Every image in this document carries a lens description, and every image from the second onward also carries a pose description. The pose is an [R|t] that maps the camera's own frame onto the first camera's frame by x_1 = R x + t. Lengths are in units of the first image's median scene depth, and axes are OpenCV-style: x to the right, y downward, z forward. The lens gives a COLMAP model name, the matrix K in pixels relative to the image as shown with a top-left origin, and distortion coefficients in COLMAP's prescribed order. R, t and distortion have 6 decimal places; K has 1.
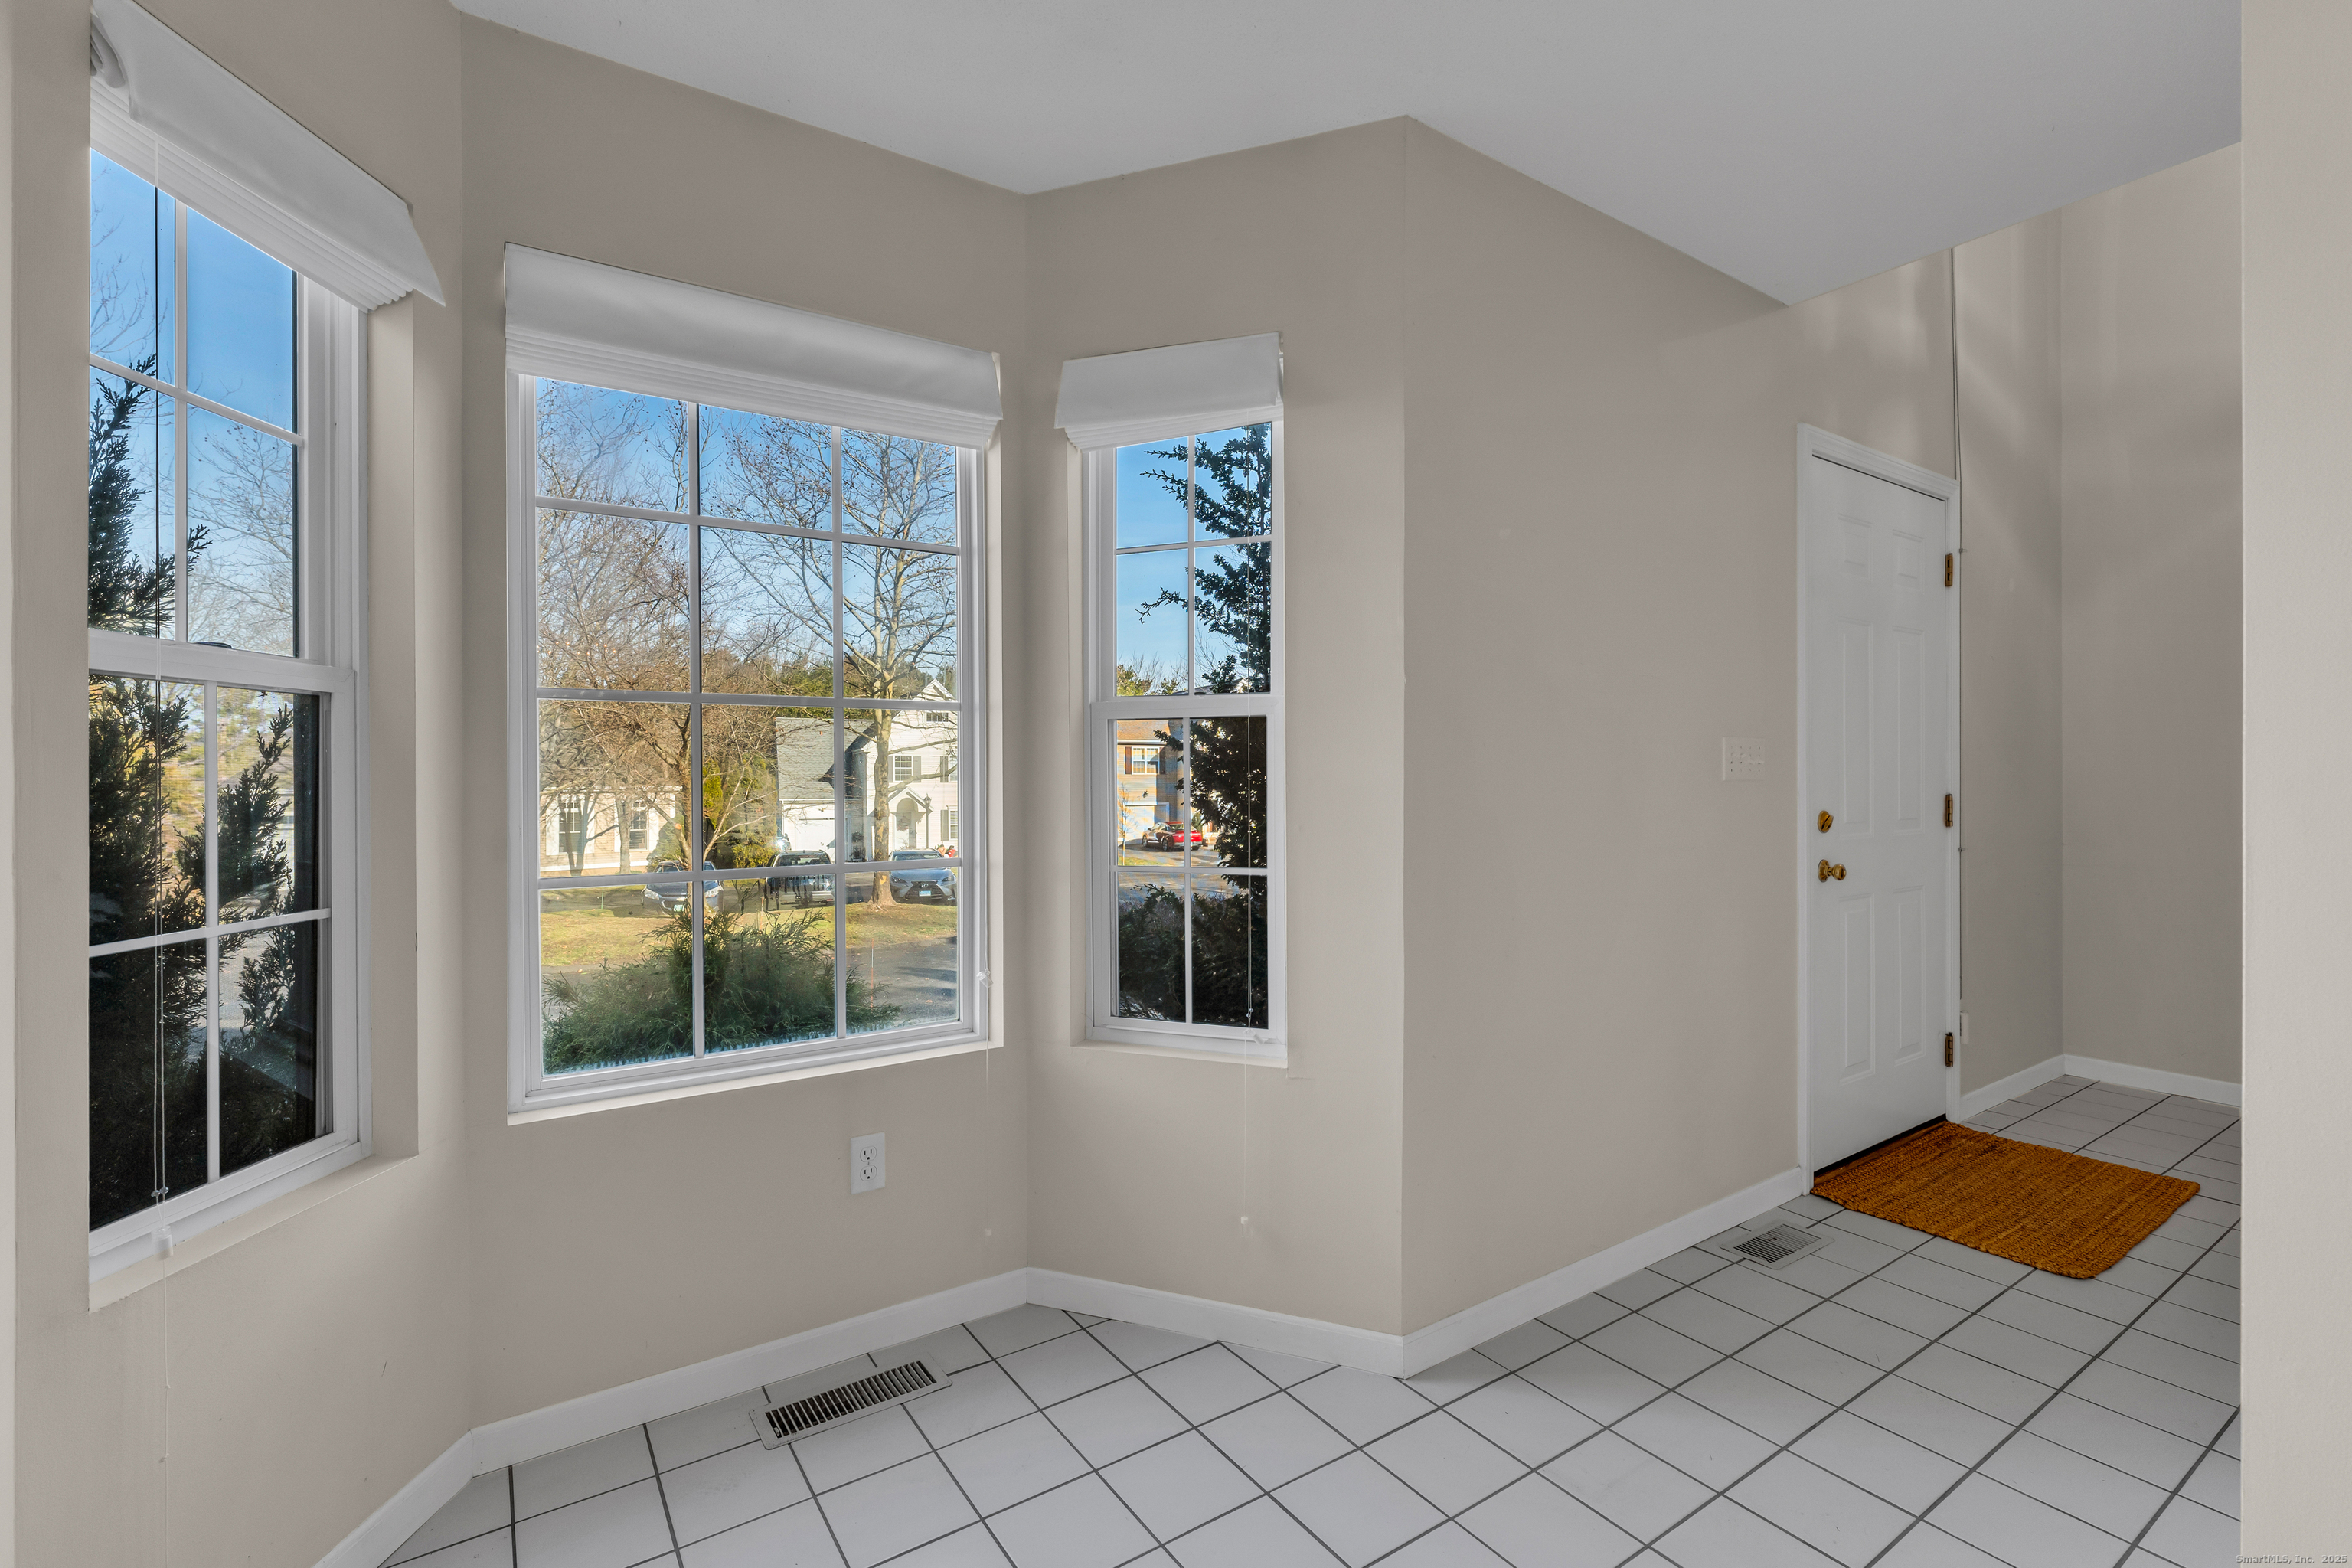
lens RADIAL K [[1056.8, 0, 1176.0], [0, 1056.8, 784.0], [0, 0, 1]] dist [0.000683, -0.000003]
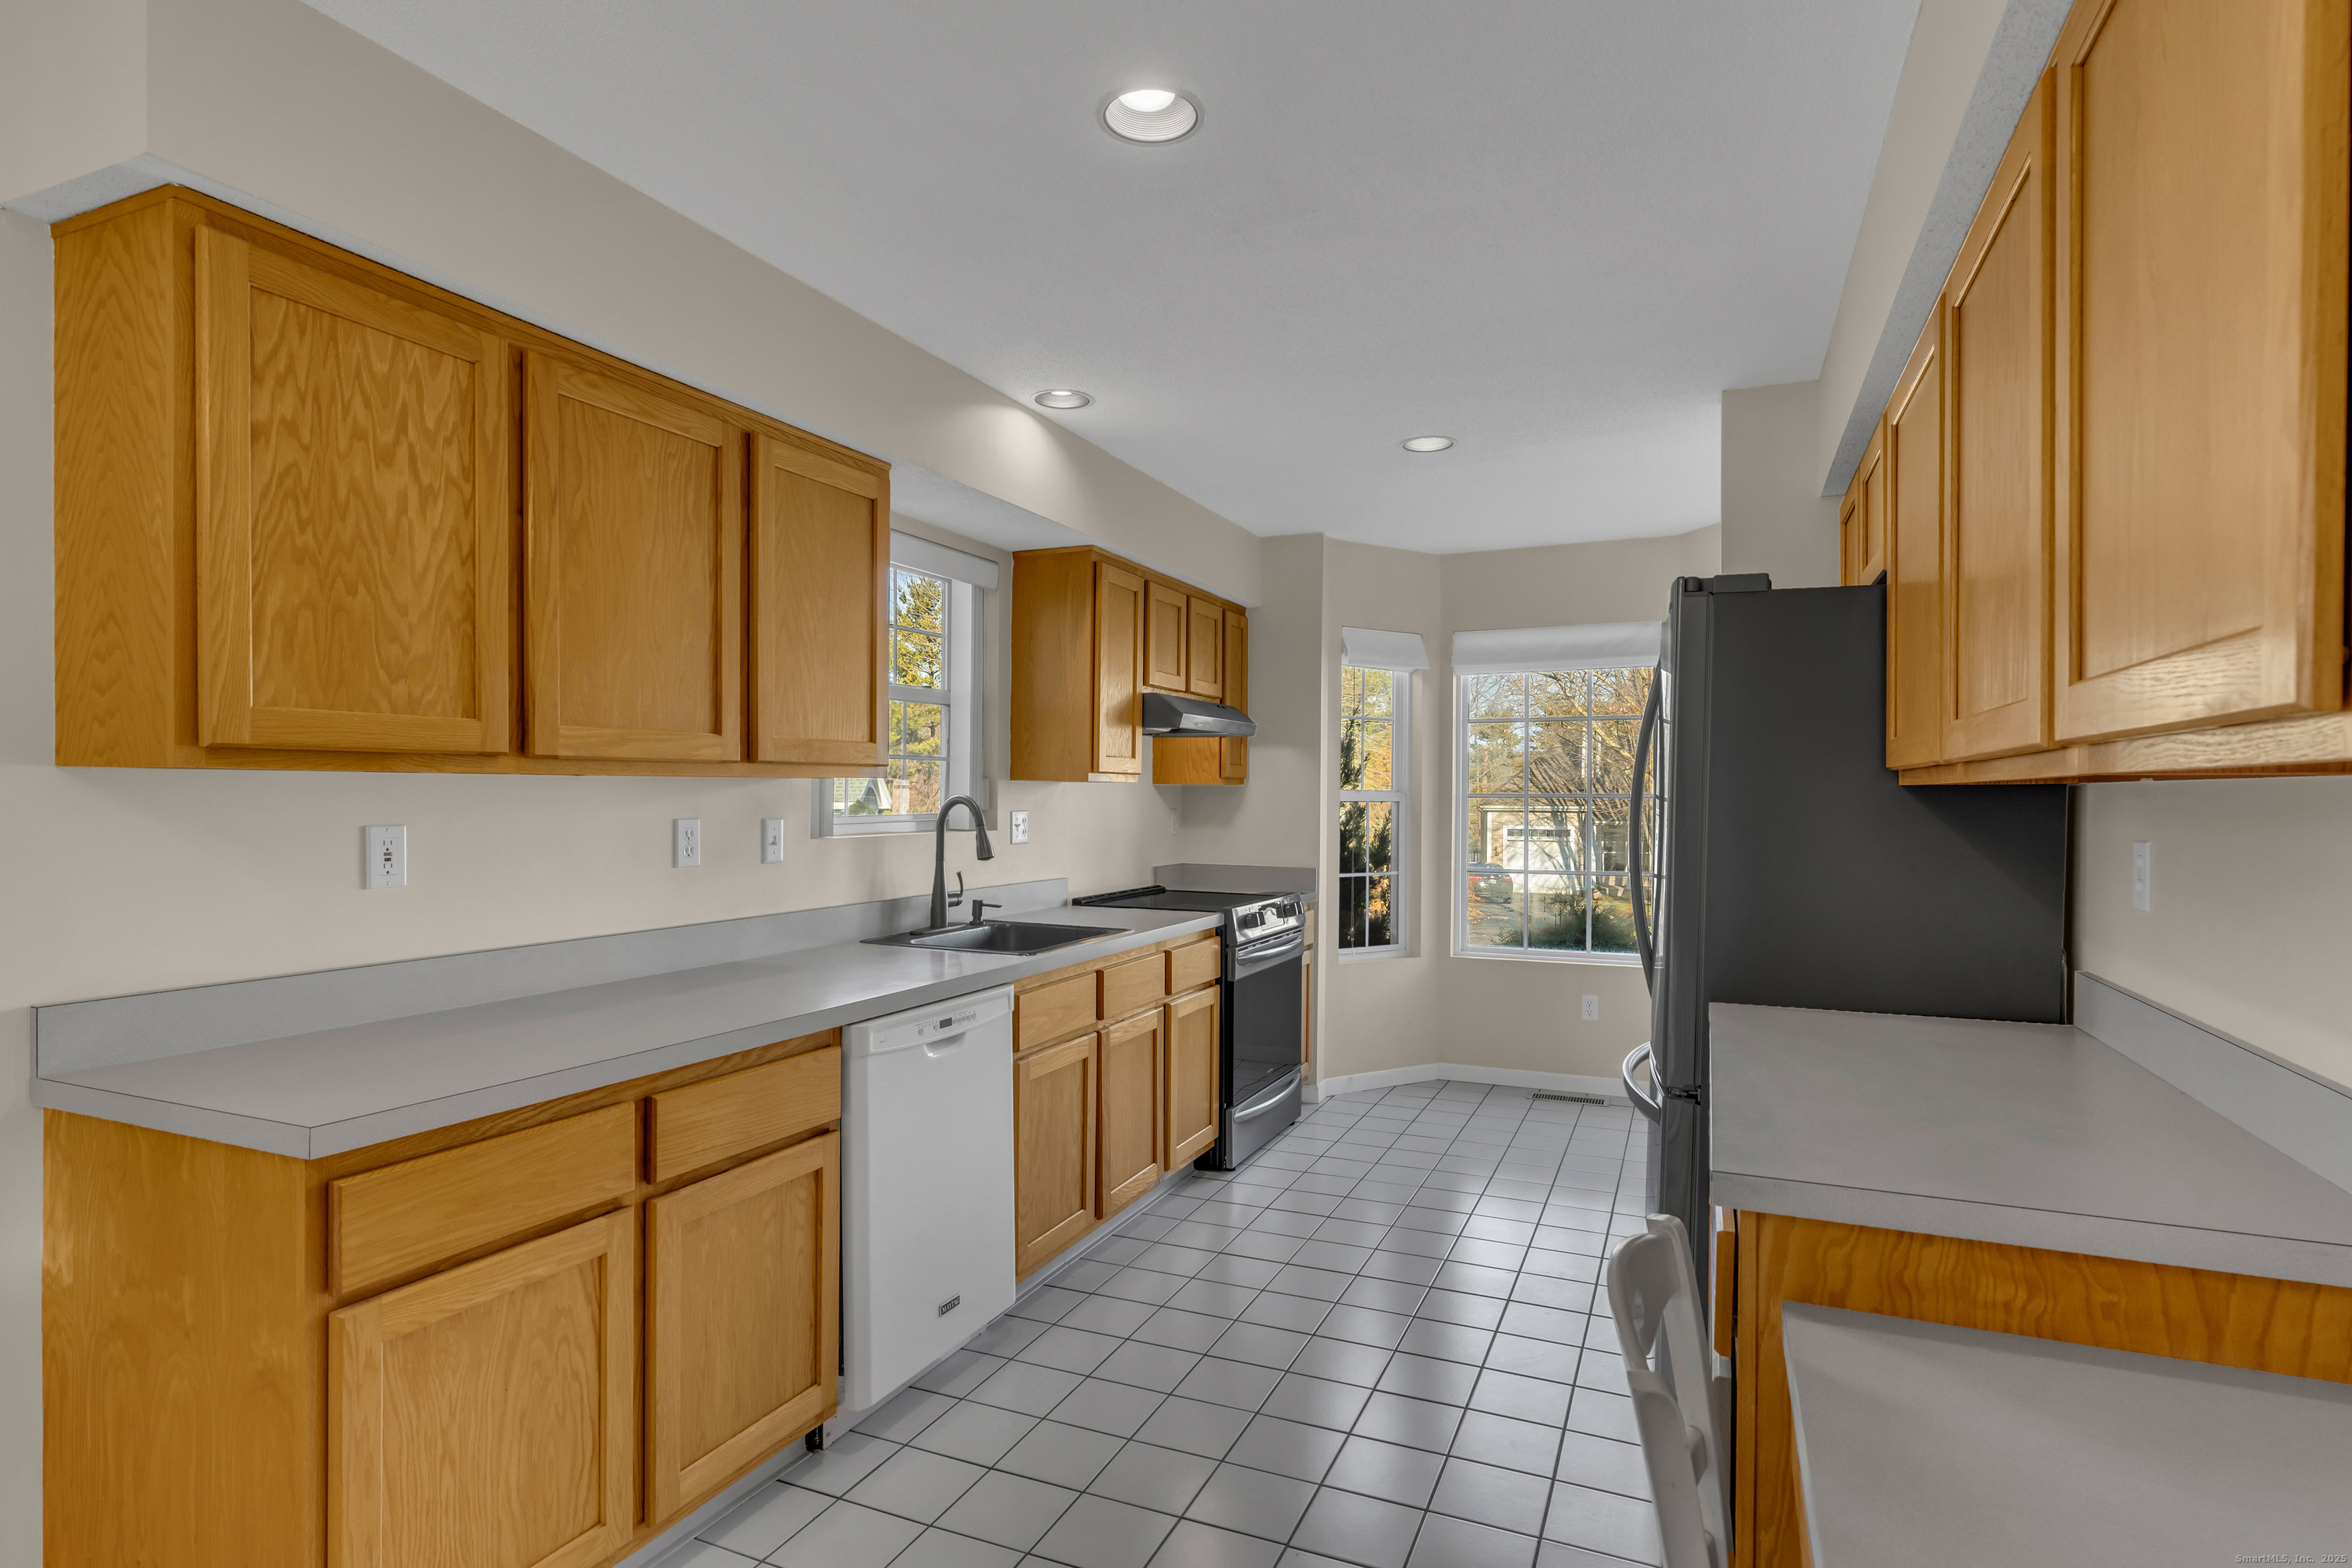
lens RADIAL K [[1185.3, 0, 1176.0], [0, 1185.3, 784.0], [0, 0, 1]] dist [0.000558, -0.000074]
pose [[0.535714, 0.009445, -0.844347, 1.845978], [-0.006464, 0.999954, 0.007085, -0.166535], [0.844375, 0.001662, 0.535750, -1.464188]]
